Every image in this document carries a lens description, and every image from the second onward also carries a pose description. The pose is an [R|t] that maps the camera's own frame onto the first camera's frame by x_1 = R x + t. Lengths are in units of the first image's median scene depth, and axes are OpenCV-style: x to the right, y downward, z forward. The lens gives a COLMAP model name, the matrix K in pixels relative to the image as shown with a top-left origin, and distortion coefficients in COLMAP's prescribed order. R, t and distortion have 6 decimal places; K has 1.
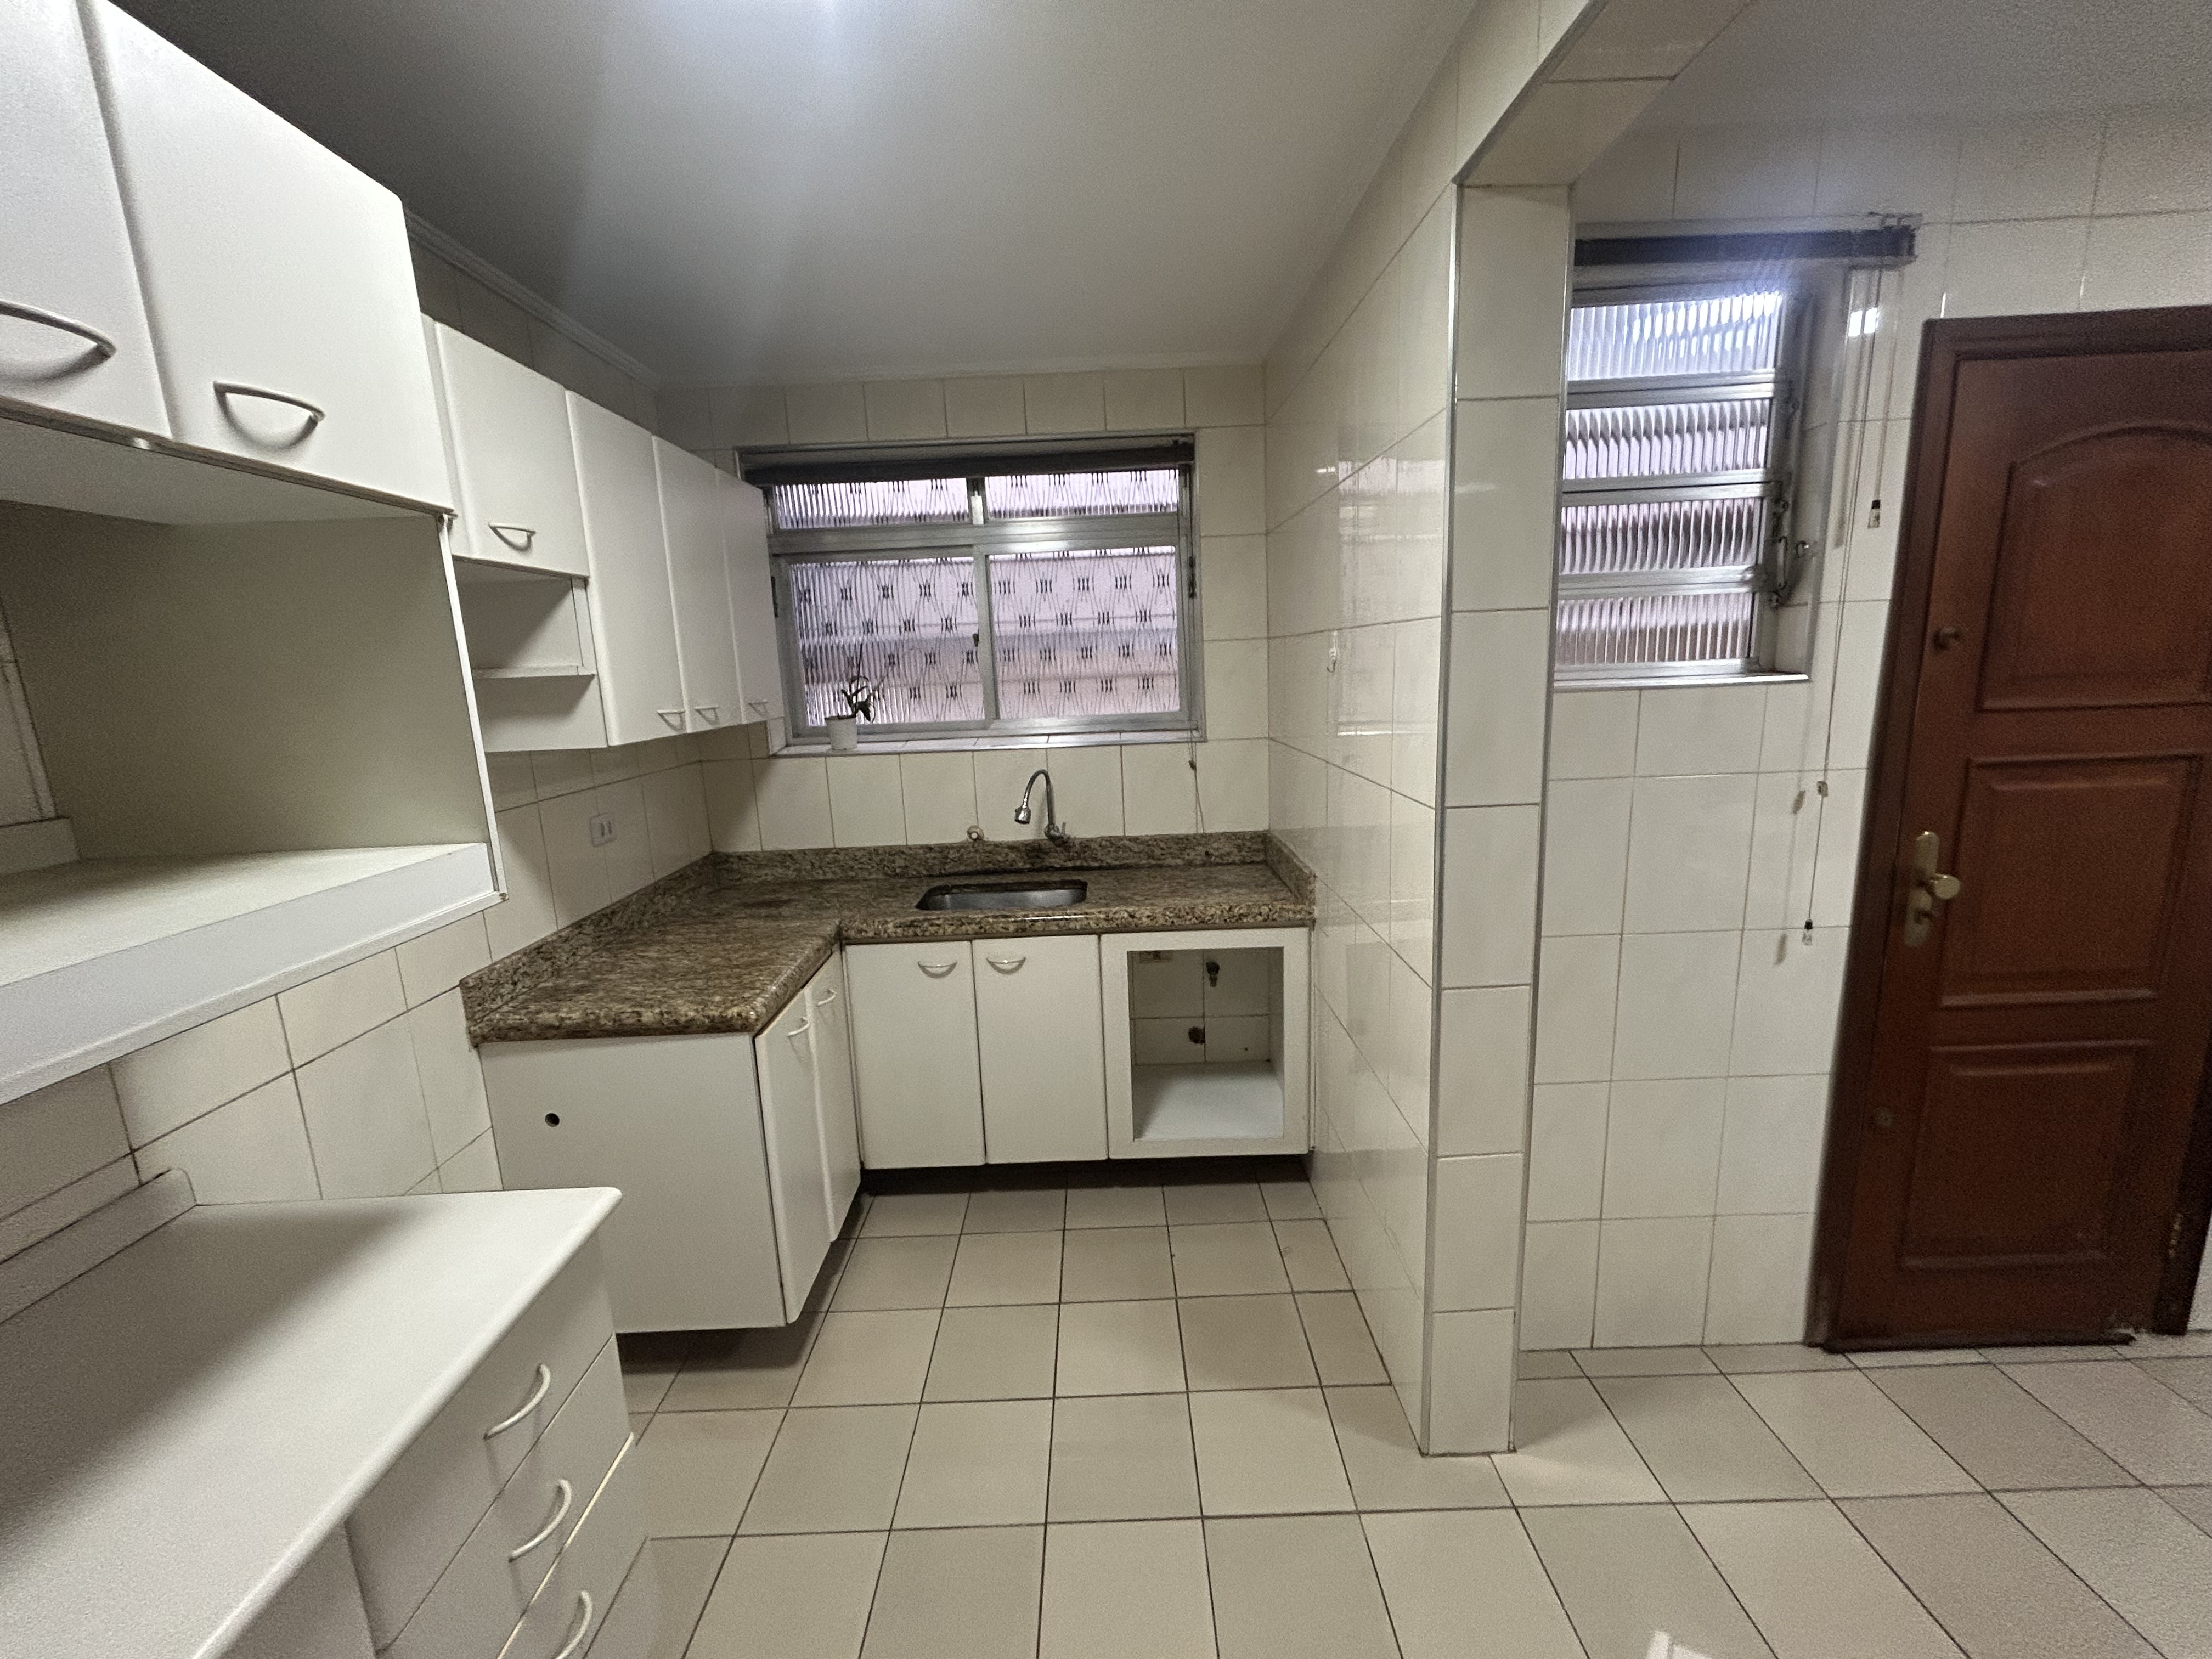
lens RADIAL K [[893.0, 0, 1118.4], [0, 893.0, 830.0], [0, 0, 1]] dist [0.001688, 0.001286]
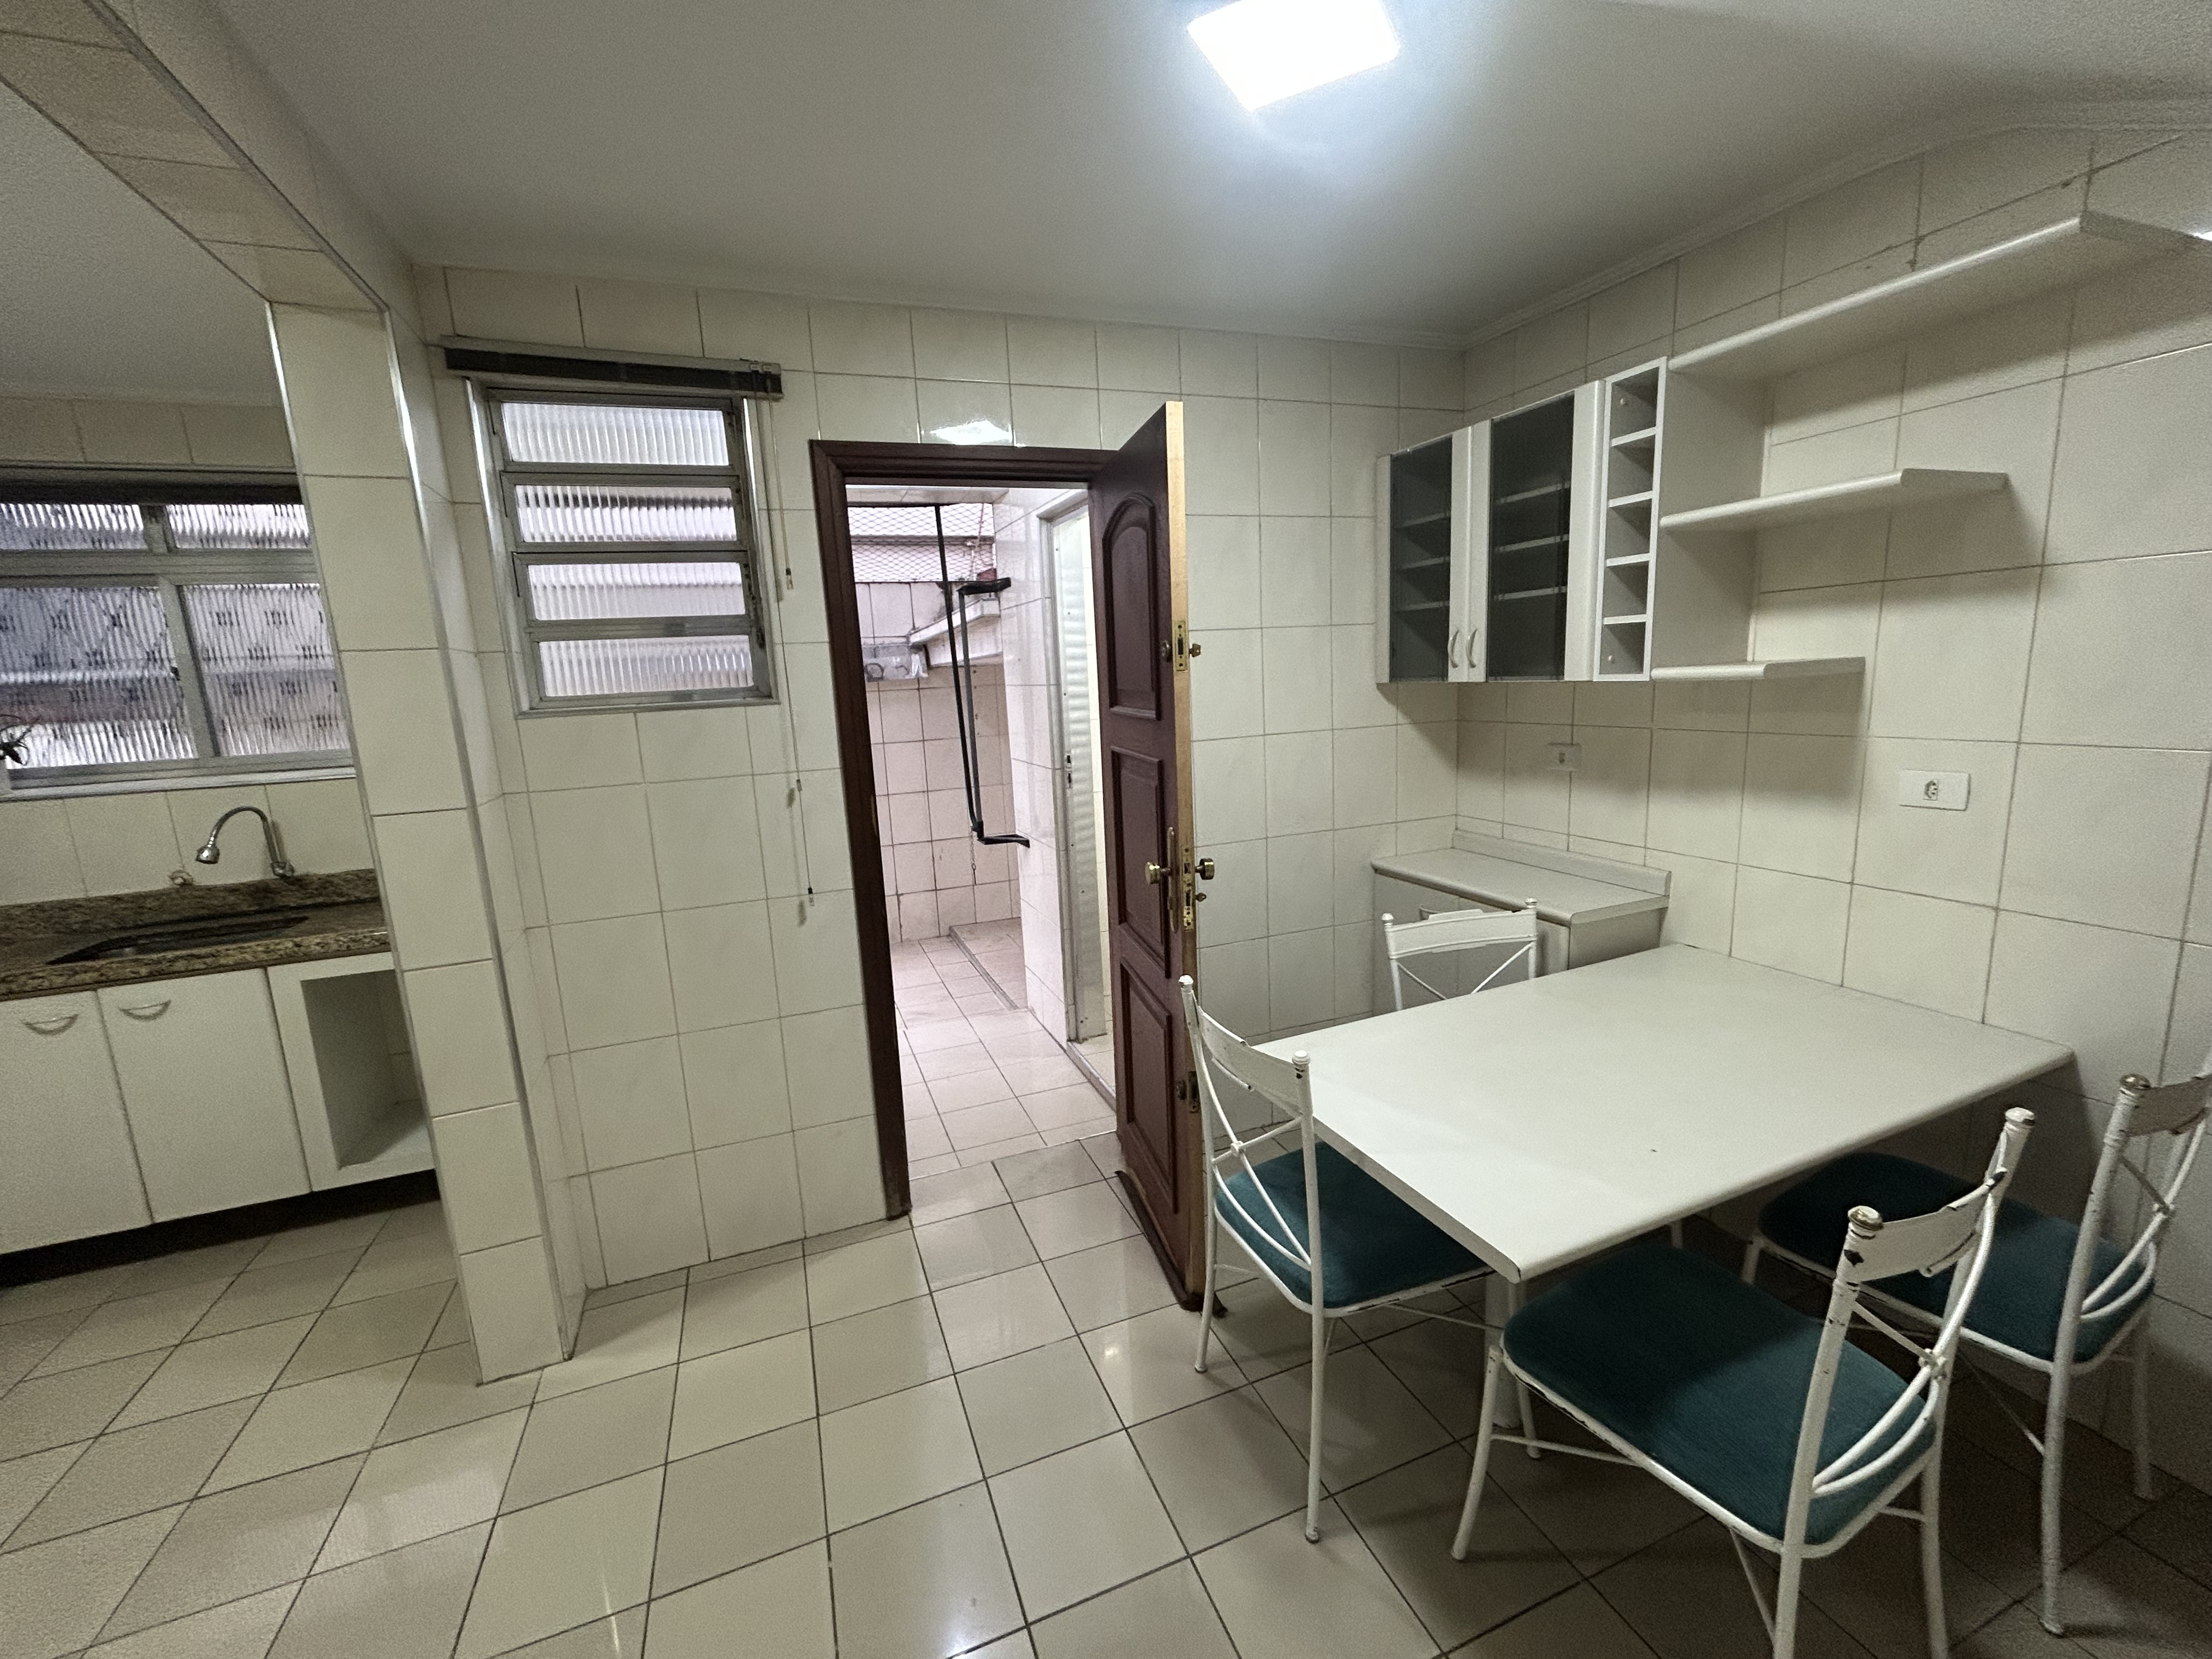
lens RADIAL K [[893.0, 0, 1100.9], [0, 893.0, 831.0], [0, 0, 1]] dist [0.001688, 0.001286]
pose [[0.940237, -0.066523, 0.333960, 0.446494], [0.075822, 0.997010, -0.014870, 0.042049], [-0.331973, 0.039303, 0.942470, -0.219071]]
